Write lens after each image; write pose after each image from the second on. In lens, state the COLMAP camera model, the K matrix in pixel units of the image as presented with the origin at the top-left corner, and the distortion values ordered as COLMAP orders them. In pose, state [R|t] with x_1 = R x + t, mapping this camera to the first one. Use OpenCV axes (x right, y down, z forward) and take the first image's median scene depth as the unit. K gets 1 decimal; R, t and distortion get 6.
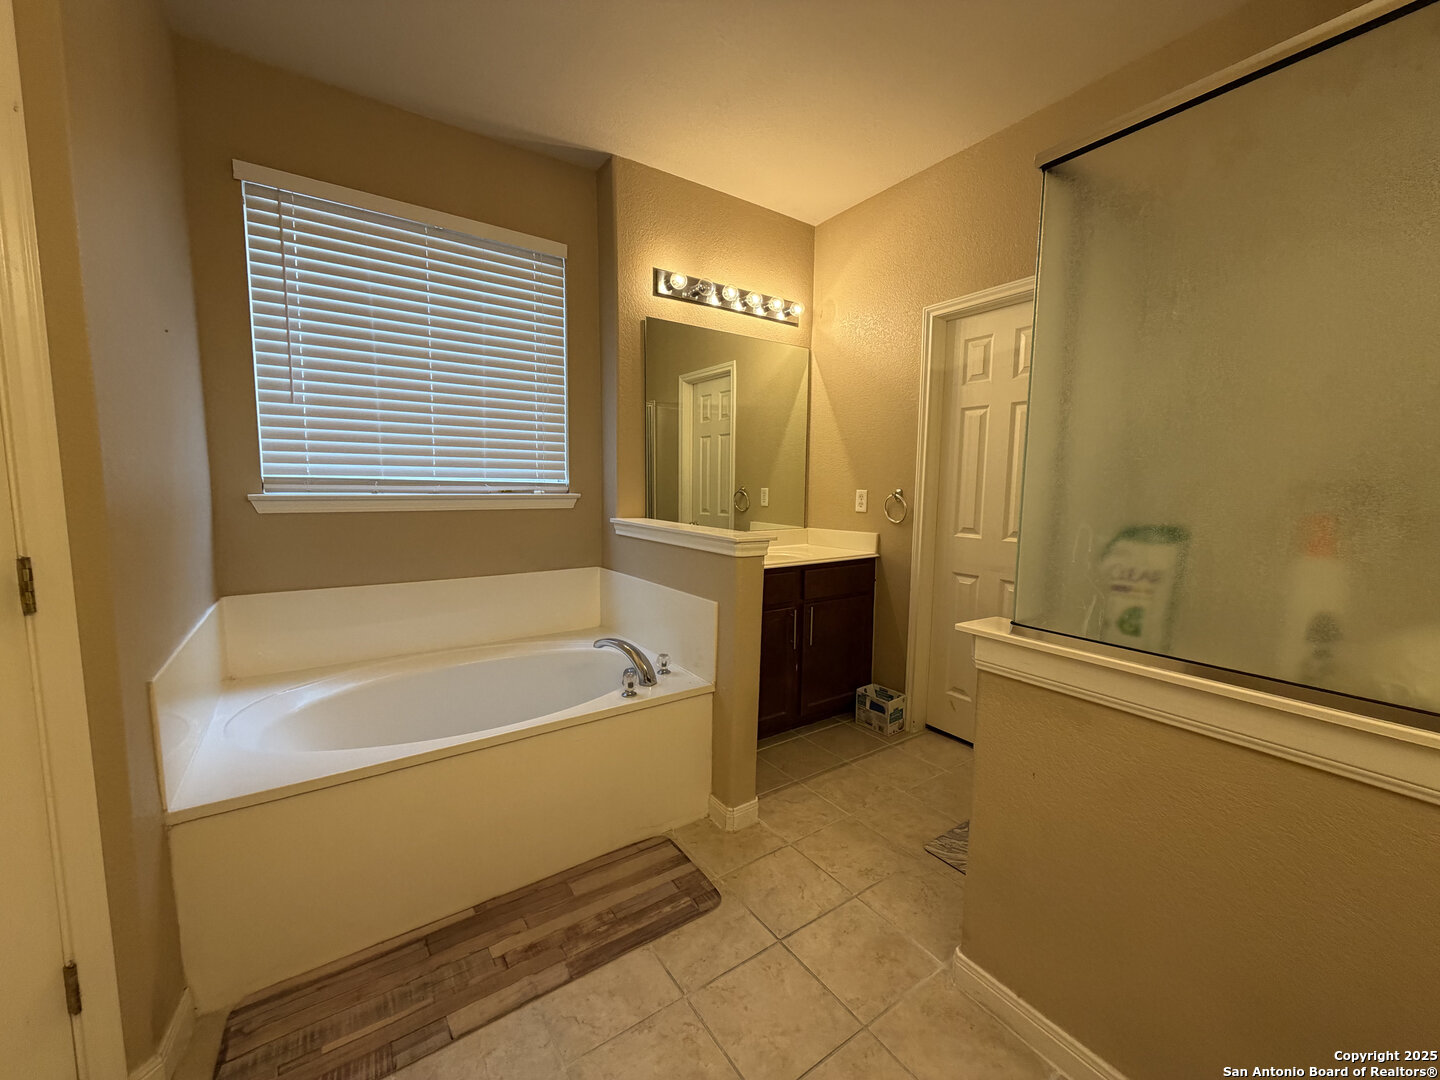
lens RADIAL K [[571.4, 0, 722.6], [0, 571.4, 541.9], [0, 0, 1]] dist [0.000841, 0.000573]
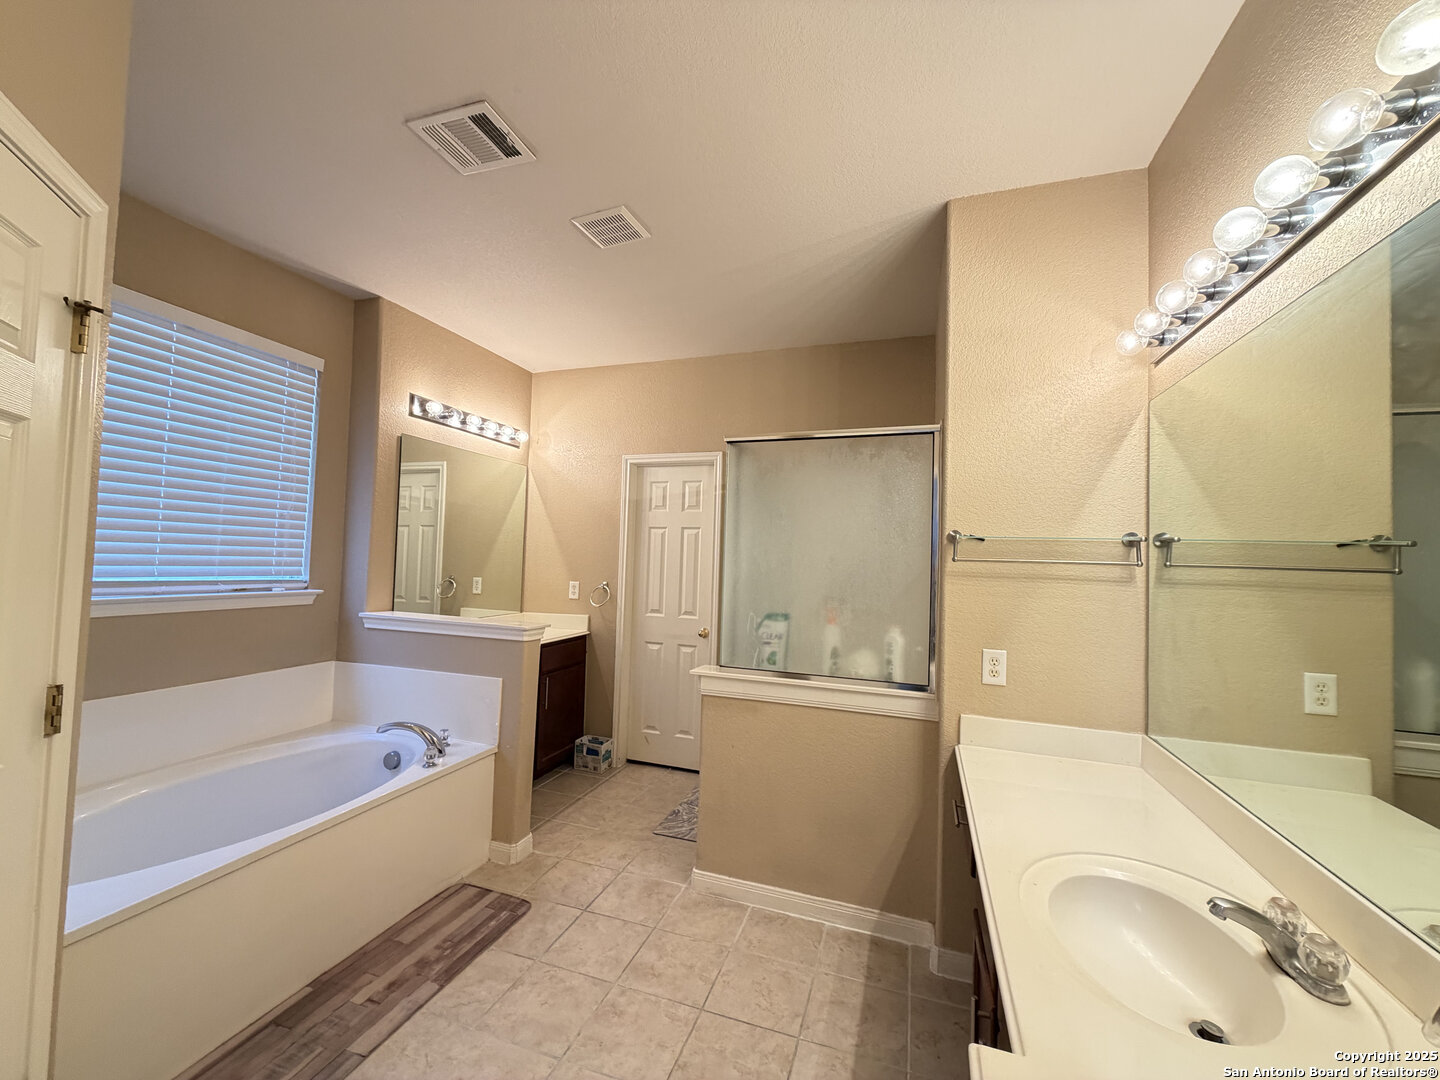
lens RADIAL K [[571.4, 0, 720.2], [0, 571.4, 544.2], [0, 0, 1]] dist [0.000841, 0.000573]
pose [[0.804440, 0.029680, 0.593292, -0.372247], [0.042147, 0.993382, -0.106840, -0.033568], [-0.592537, 0.110952, 0.797866, -0.329339]]
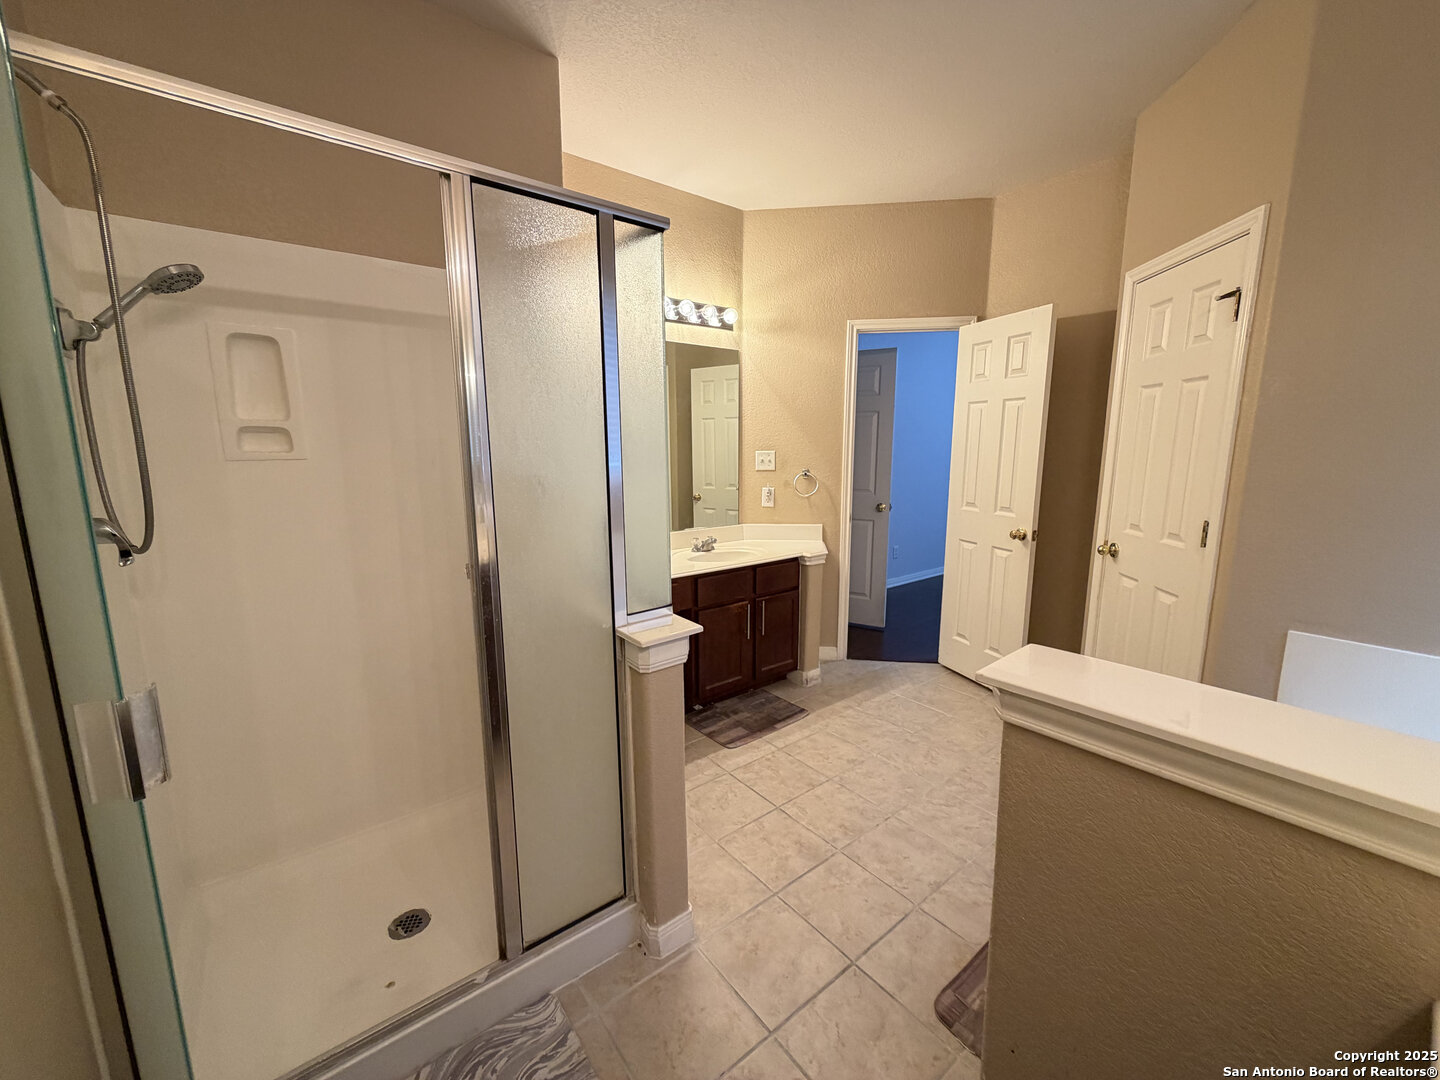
lens RADIAL K [[571.4, 0, 723.8], [0, 571.4, 540.4], [0, 0, 1]] dist [0.000841, 0.000573]
pose [[-0.997842, 0.000653, -0.065653, 0.284255], [-0.016896, 0.963718, 0.266386, -0.188942], [0.063444, 0.266921, -0.961628, 1.282247]]
